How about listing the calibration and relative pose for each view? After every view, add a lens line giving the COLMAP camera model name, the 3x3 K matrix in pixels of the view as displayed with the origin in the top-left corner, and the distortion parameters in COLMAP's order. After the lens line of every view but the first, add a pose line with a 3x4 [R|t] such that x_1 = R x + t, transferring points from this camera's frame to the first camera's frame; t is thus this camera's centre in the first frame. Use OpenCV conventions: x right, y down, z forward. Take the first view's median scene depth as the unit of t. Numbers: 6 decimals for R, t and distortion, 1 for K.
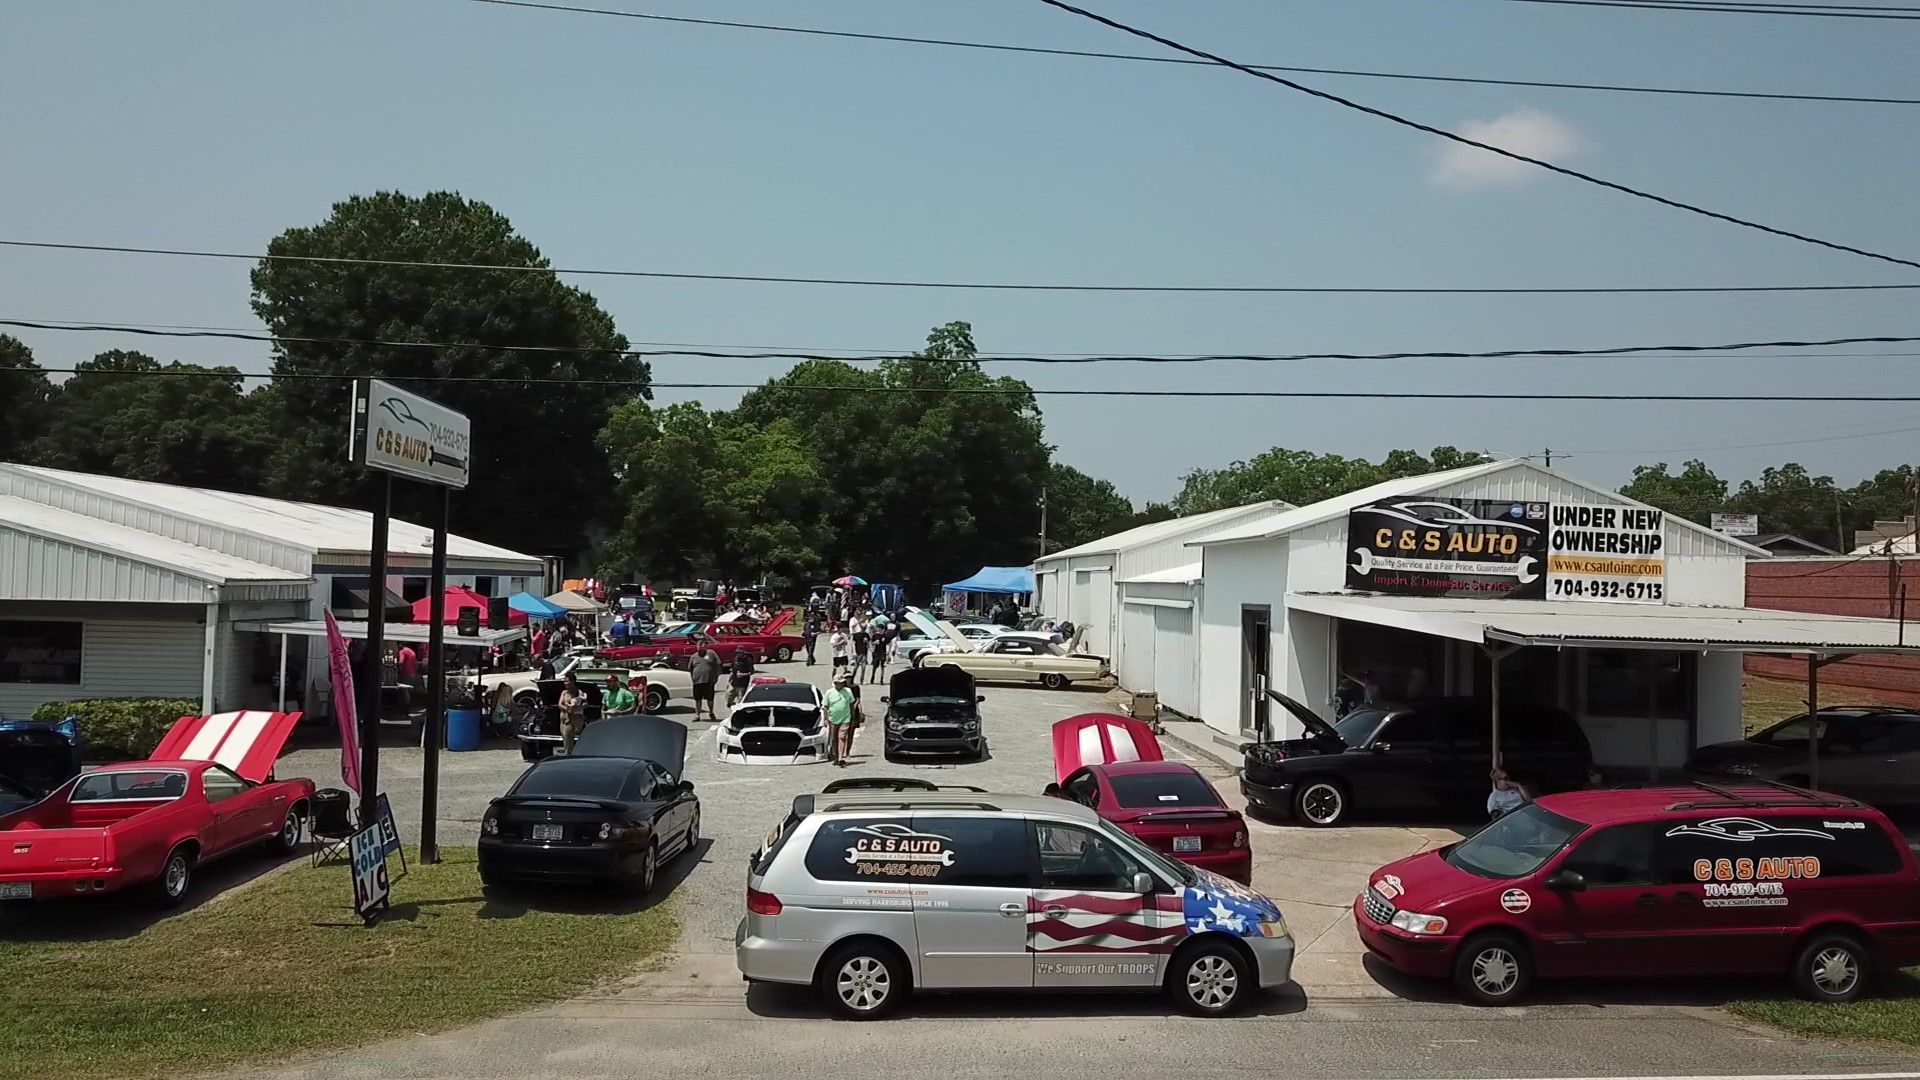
lens RADIAL K [[1537.9, 0, 960.0], [0, 1537.9, 540.0], [0, 0, 1]] dist [0.057341, -0.089152]
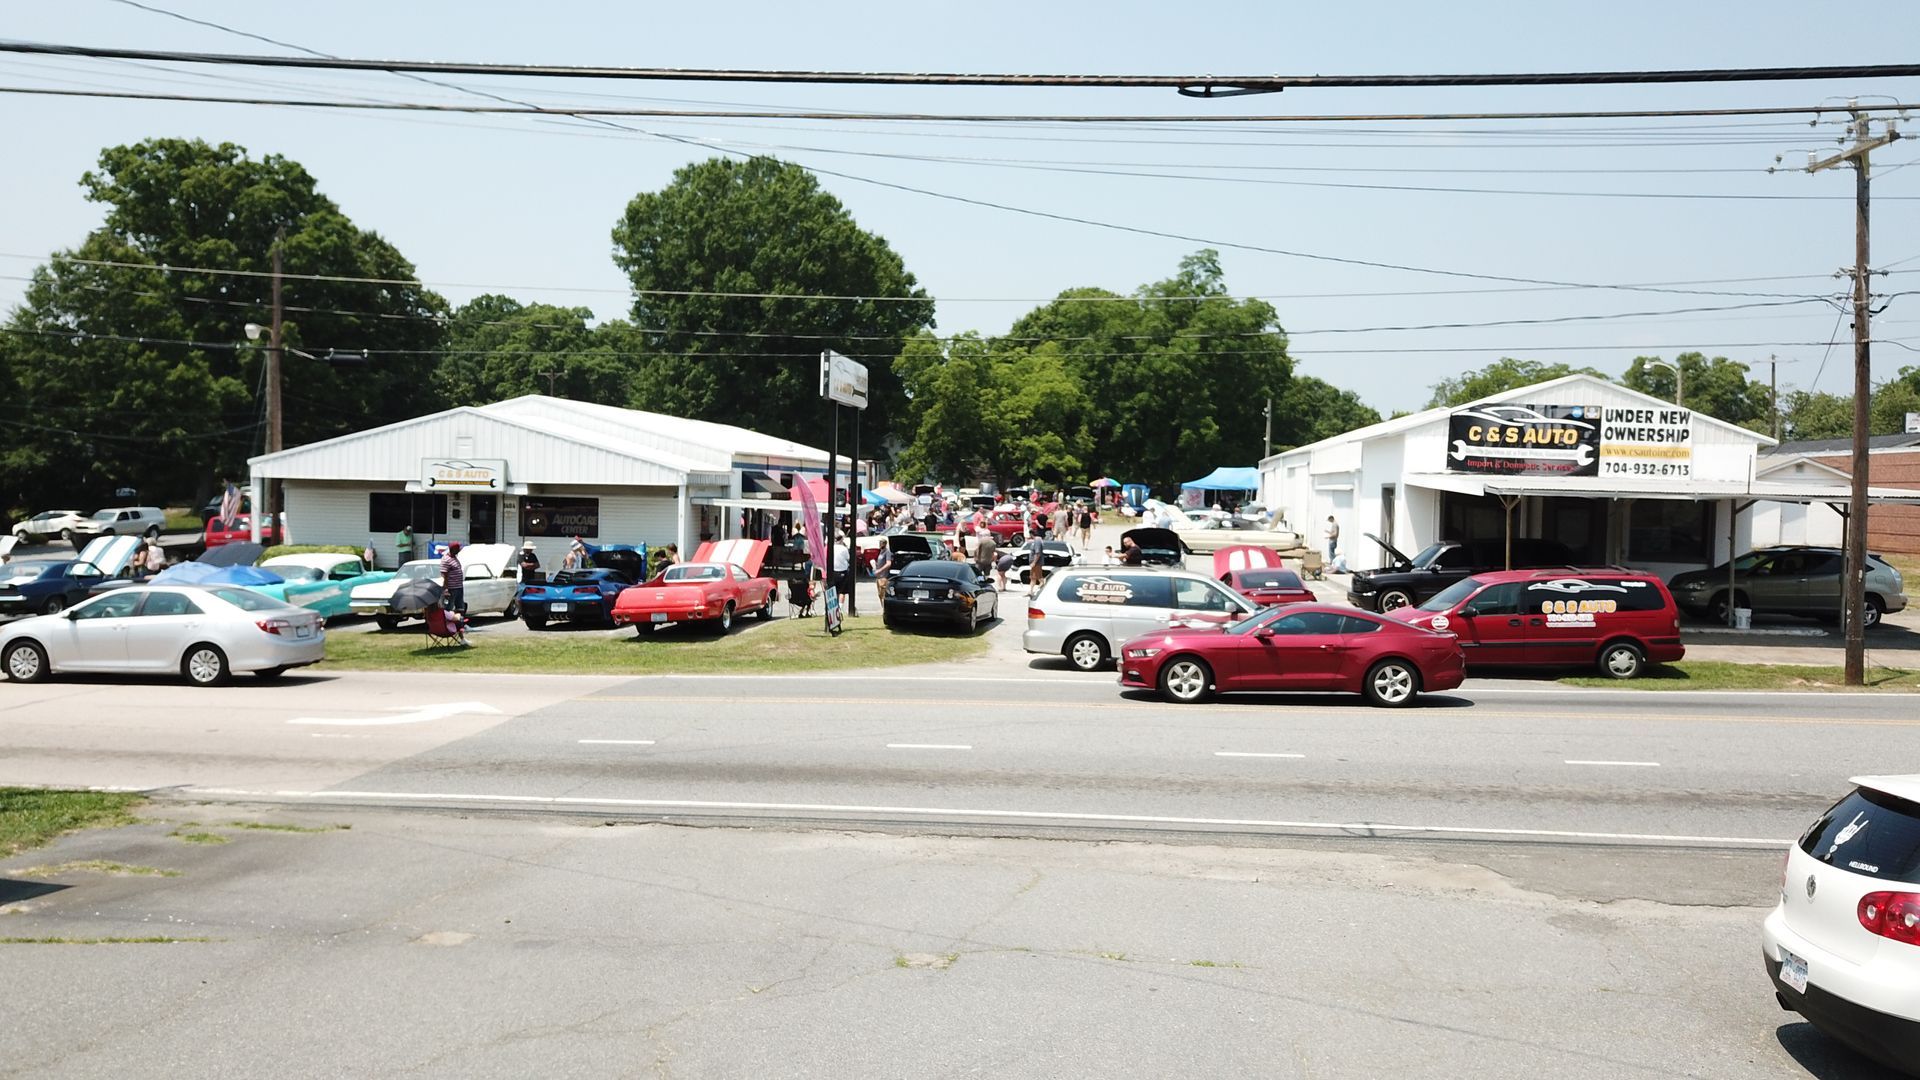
lens RADIAL K [[1483.8, 0, 960.0], [0, 1483.8, 540.0], [0, 0, 1]] dist [0.085511, -0.190094]
pose [[0.984652, 0.000687, -0.174525, 0.022906], [0.009566, 0.998276, 0.057902, 0.005435], [0.174264, -0.058683, 0.982949, -0.185861]]
